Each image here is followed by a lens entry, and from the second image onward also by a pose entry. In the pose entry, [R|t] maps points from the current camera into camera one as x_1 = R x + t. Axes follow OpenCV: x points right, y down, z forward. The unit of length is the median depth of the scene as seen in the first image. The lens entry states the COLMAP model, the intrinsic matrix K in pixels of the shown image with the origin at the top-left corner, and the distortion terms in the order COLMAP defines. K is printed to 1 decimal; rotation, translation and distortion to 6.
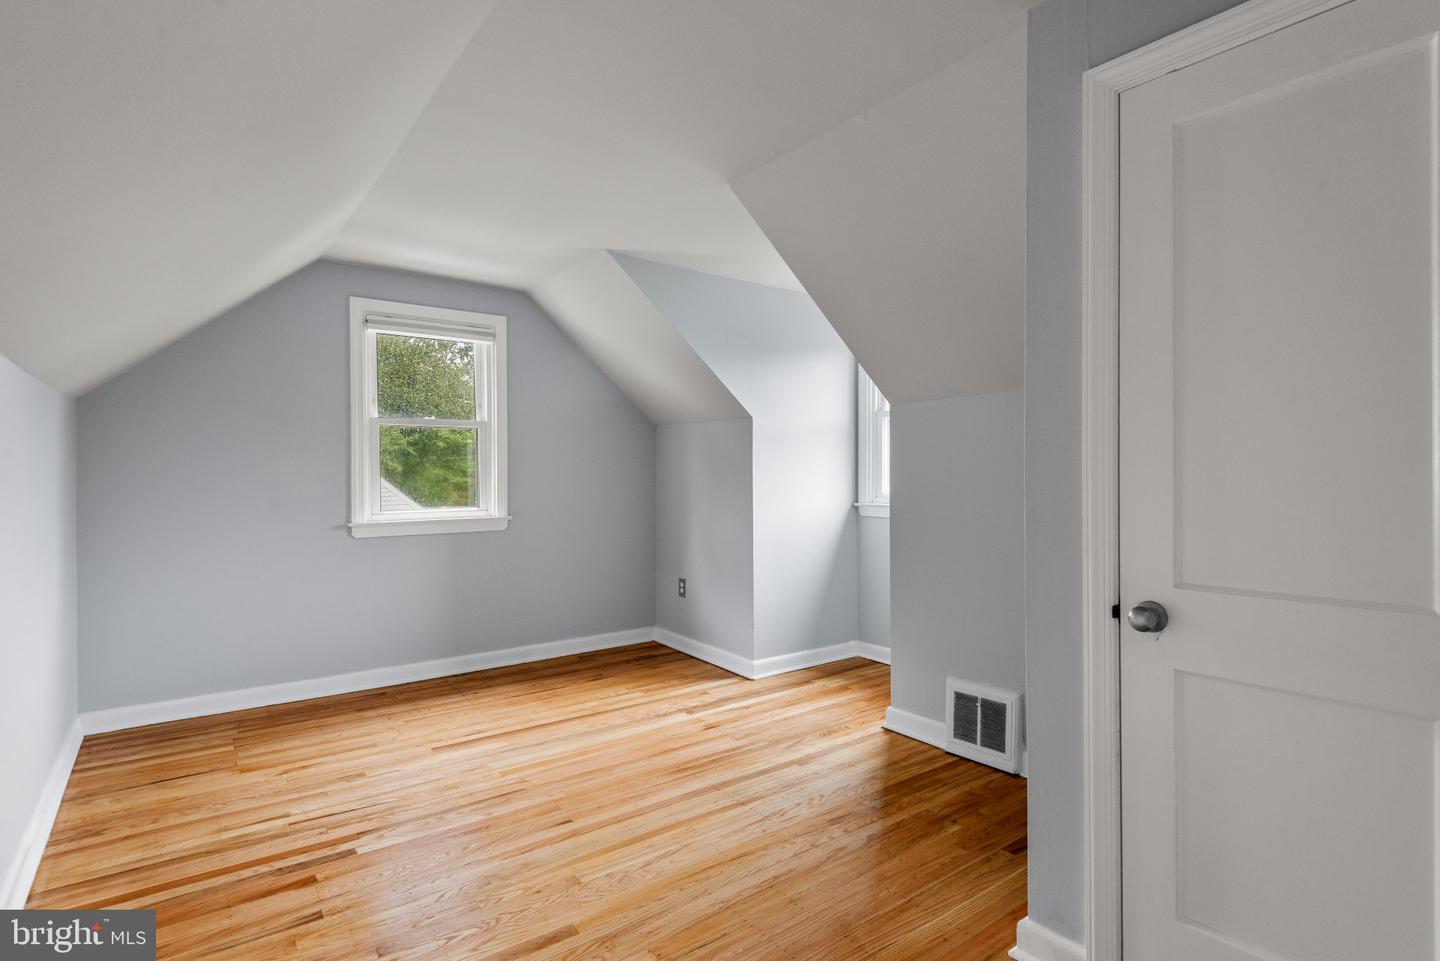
lens RADIAL K [[718.8, 0, 720.0], [0, 718.8, 480.5], [0, 0, 1]] dist [0.000817, 0.000080]
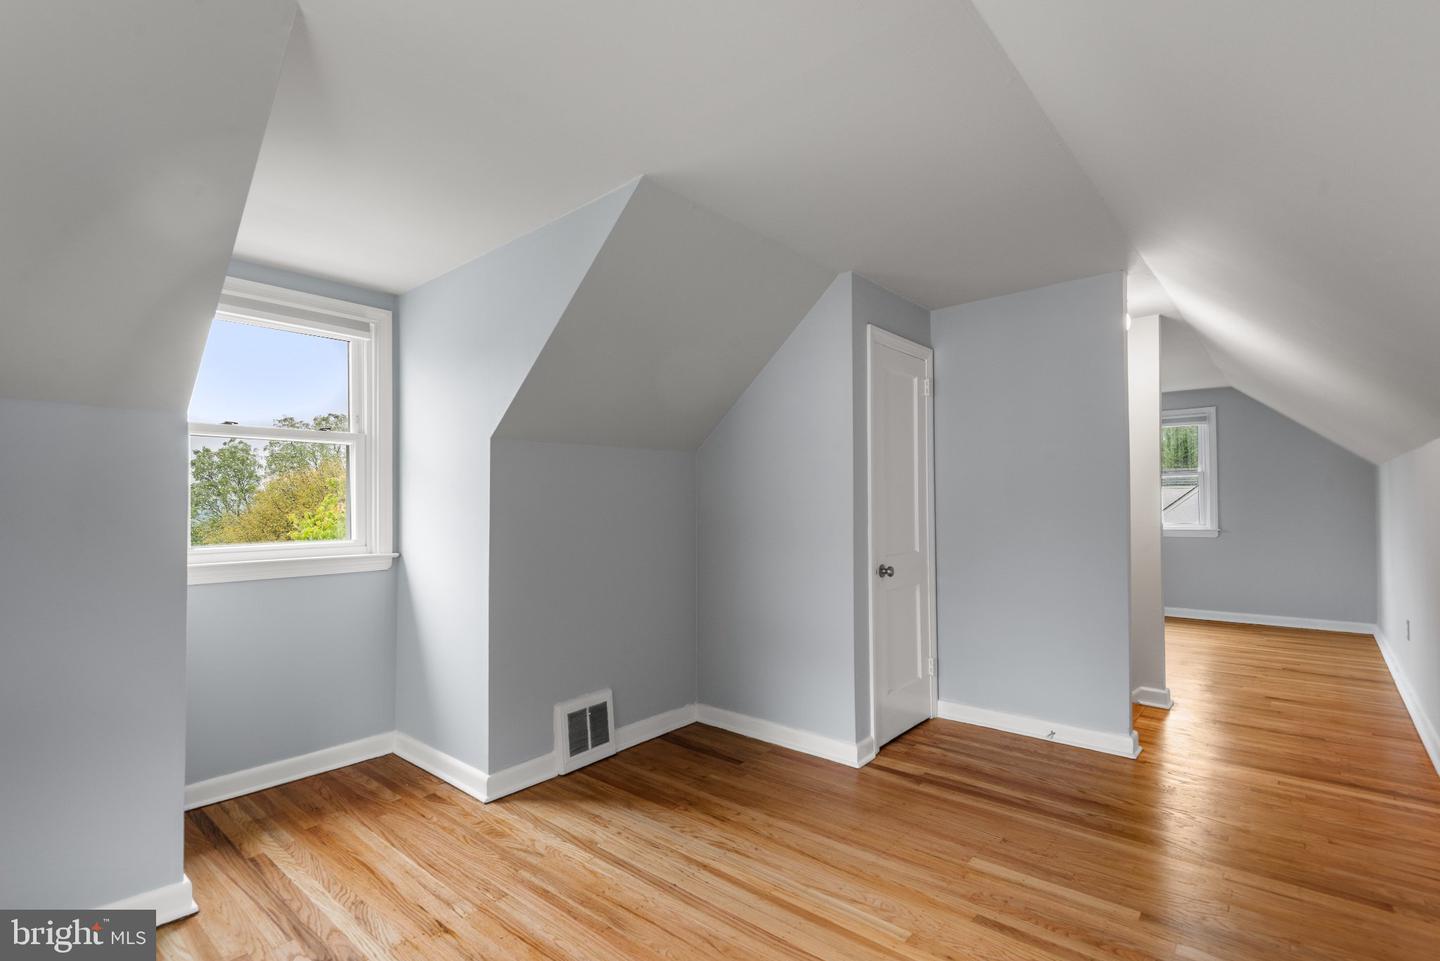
lens RADIAL K [[662.0, 0, 718.0], [0, 662.0, 490.6], [0, 0, 1]] dist [0.049137, -0.024934]
pose [[-0.211940, 0.022936, 0.977013, -0.733443], [0.014578, 0.999688, -0.020305, -0.021689], [-0.977174, 0.009940, -0.212209, 1.013685]]
